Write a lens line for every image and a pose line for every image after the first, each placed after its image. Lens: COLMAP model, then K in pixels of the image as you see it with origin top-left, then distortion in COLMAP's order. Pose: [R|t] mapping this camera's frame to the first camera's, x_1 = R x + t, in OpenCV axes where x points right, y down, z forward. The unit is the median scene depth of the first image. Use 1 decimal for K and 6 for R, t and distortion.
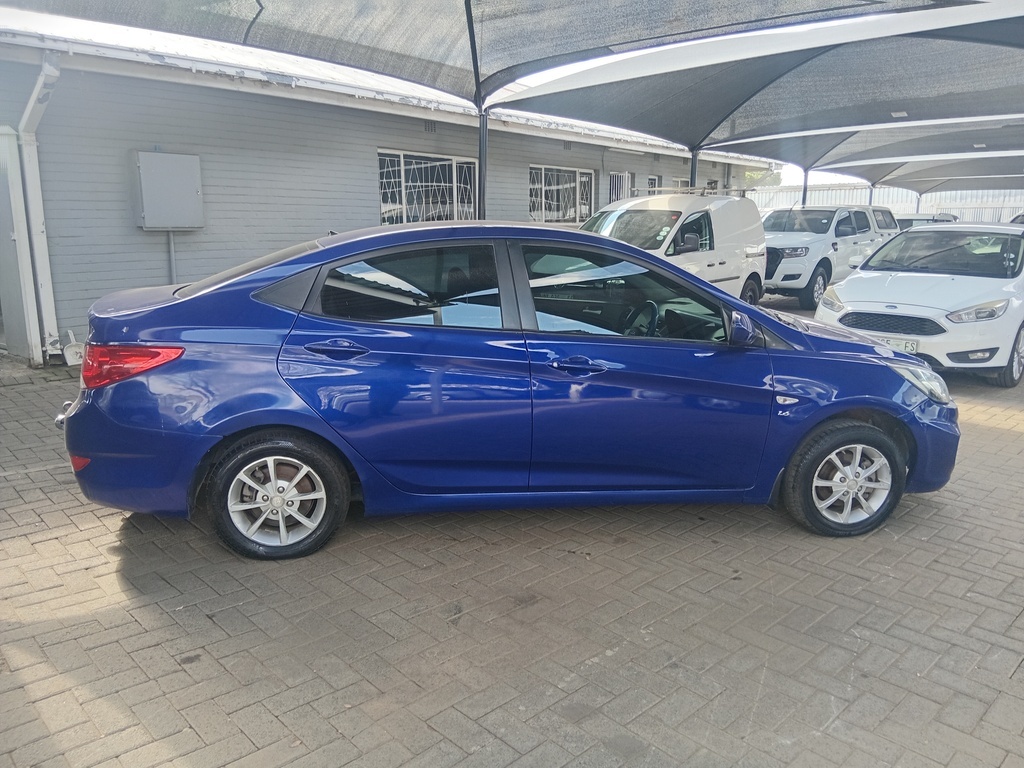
lens RADIAL K [[753.7, 0, 512.0], [0, 753.7, 384.0], [0, 0, 1]] dist [-0.003701, -0.051523]
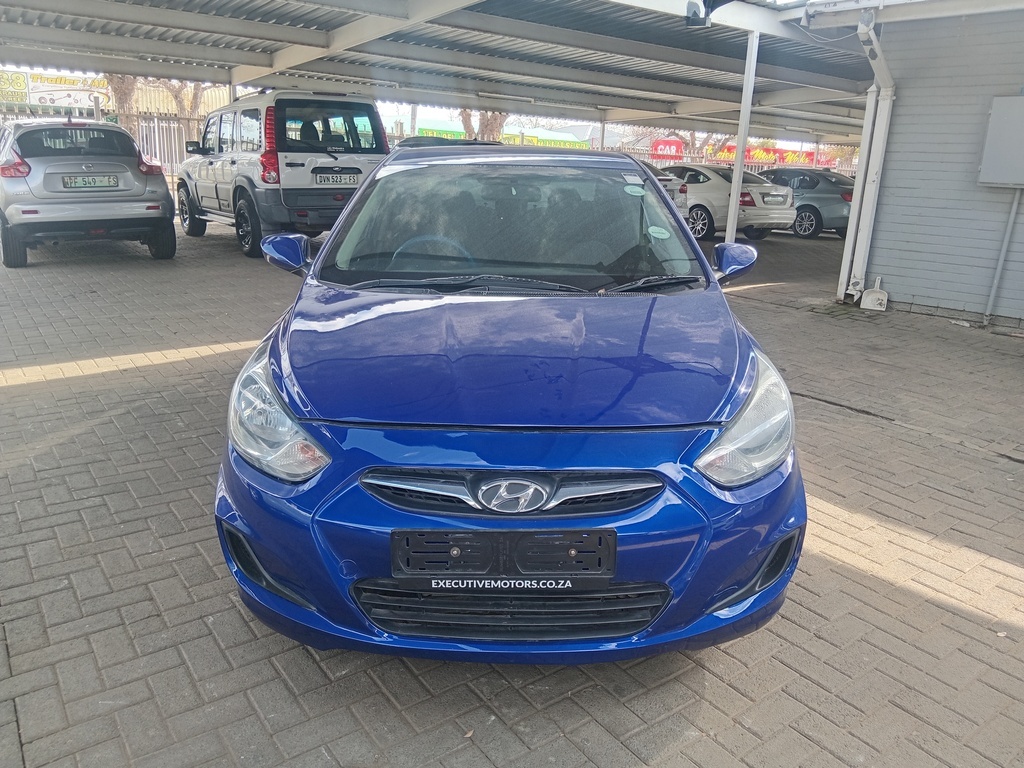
lens RADIAL K [[753.7, 0, 512.0], [0, 753.7, 384.0], [0, 0, 1]] dist [-0.003701, -0.051523]
pose [[-0.103251, 0.259644, -0.960169, 0.497626], [-0.232345, 0.932326, 0.277099, -0.101322], [0.967138, 0.251701, -0.035936, 0.556831]]
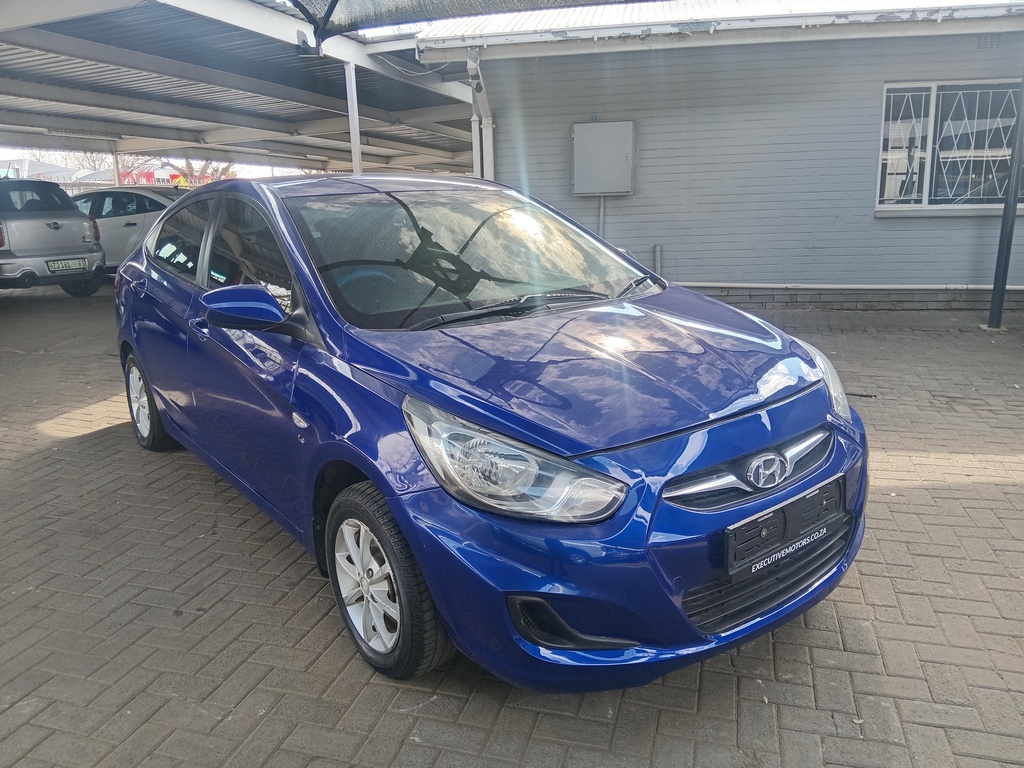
lens RADIAL K [[752.9, 0, 512.0], [0, 752.9, 384.0], [0, 0, 1]] dist [0.044247, -0.088458]
pose [[0.520437, 0.179919, -0.834730, 0.453952], [-0.143636, 0.982067, 0.122123, -0.055590], [0.841733, 0.056340, 0.536946, 0.341805]]
